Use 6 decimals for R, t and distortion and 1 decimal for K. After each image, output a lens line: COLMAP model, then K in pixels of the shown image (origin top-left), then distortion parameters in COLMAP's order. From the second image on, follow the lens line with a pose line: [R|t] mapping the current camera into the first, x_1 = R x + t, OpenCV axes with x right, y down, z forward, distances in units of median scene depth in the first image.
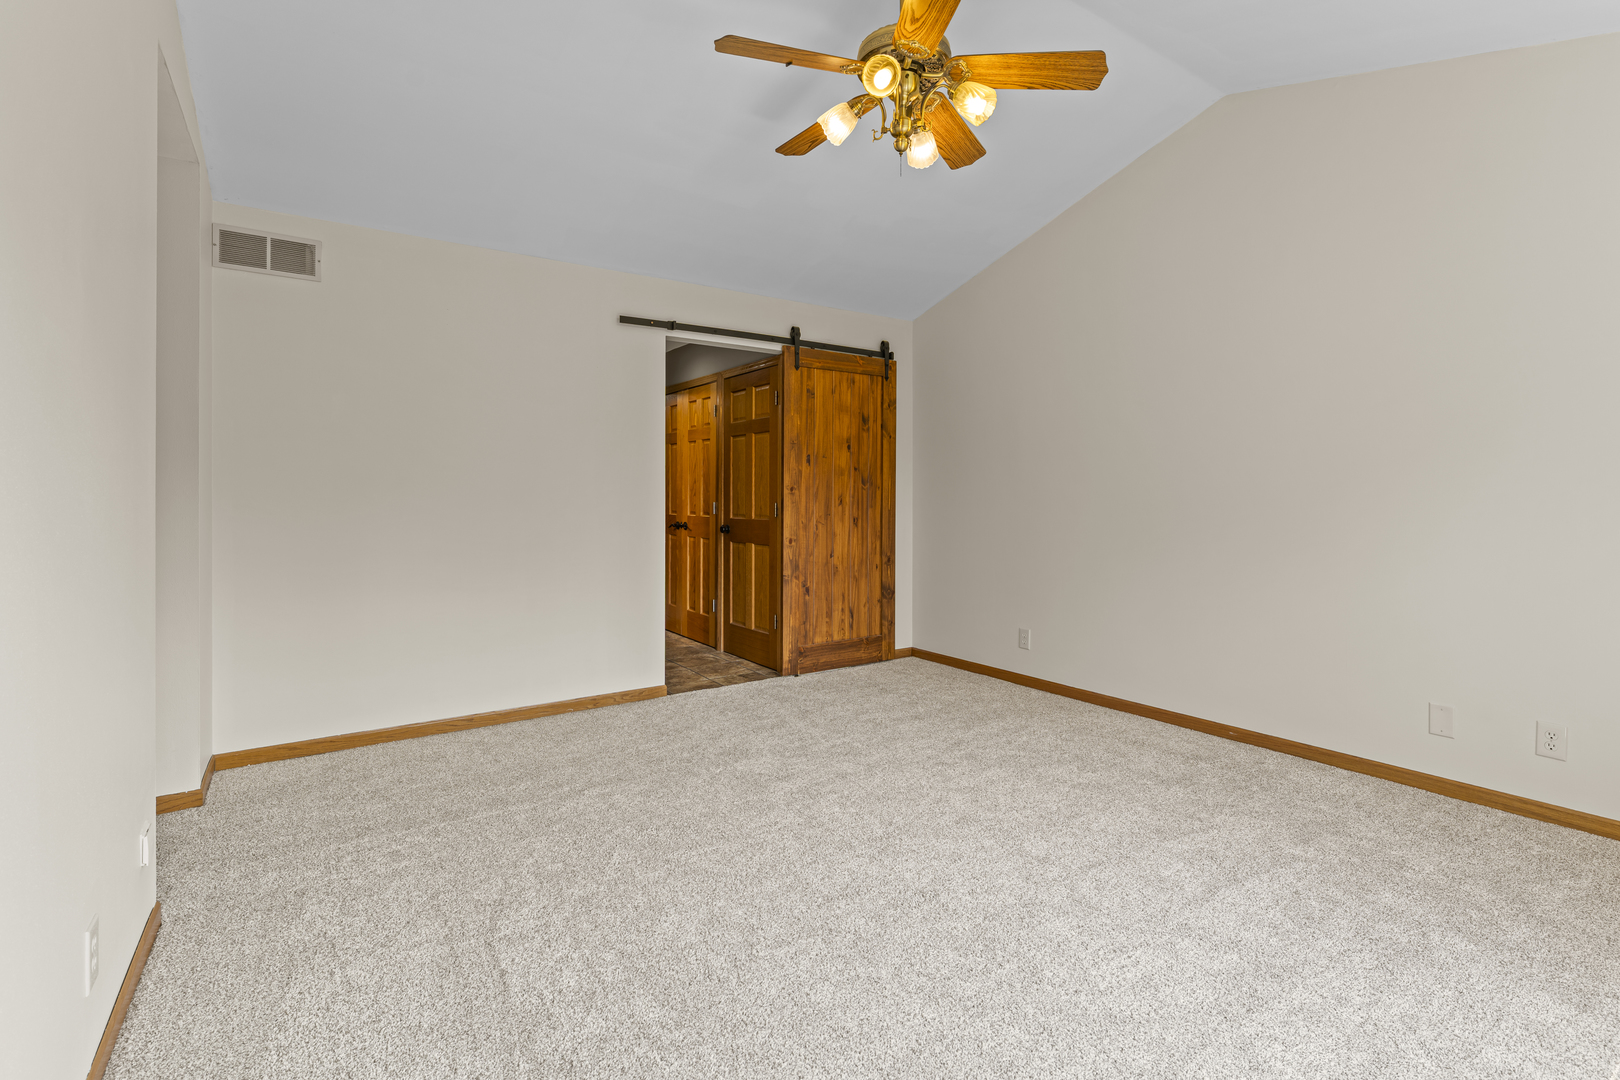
lens RADIAL K [[738.2, 0, 806.7], [0, 738.2, 502.2], [0, 0, 1]] dist [0.000229, 0.000223]
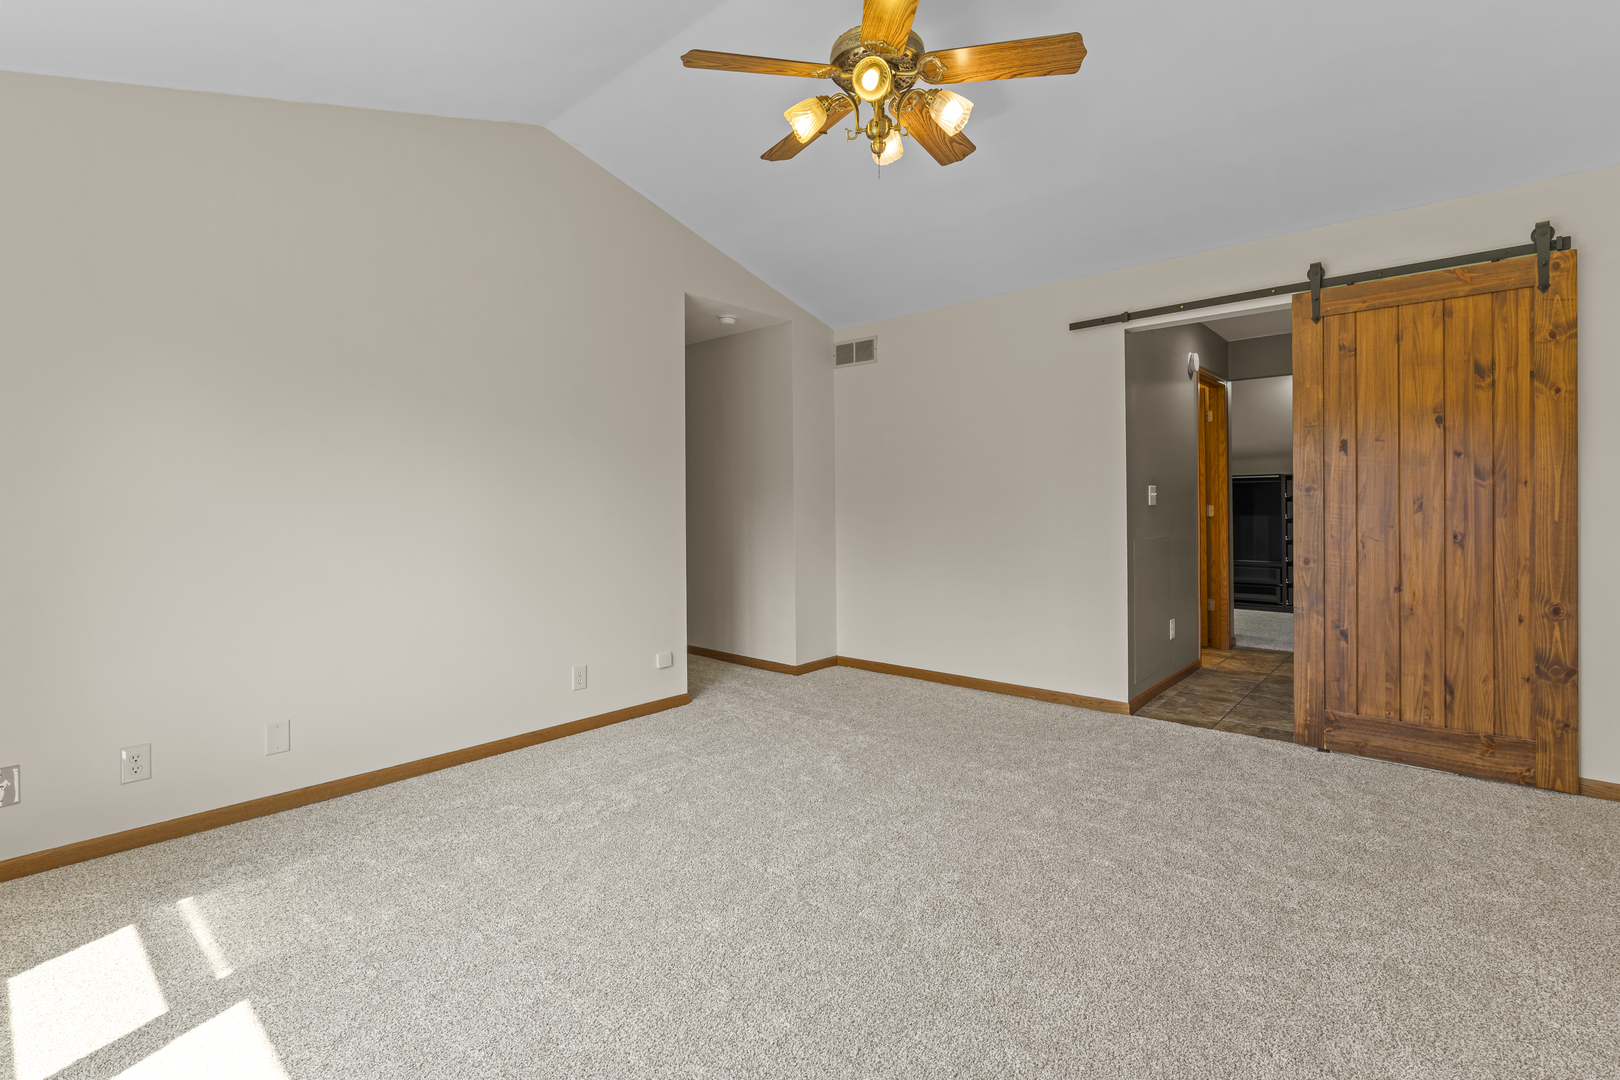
lens RADIAL K [[738.2, 0, 806.7], [0, 738.2, 502.2], [0, 0, 1]] dist [0.000229, 0.000223]
pose [[0.251131, 0.000723, -0.967953, 0.532077], [0.006416, 0.999977, 0.002412, -0.009757], [0.967932, -0.006816, 0.251121, 0.325448]]
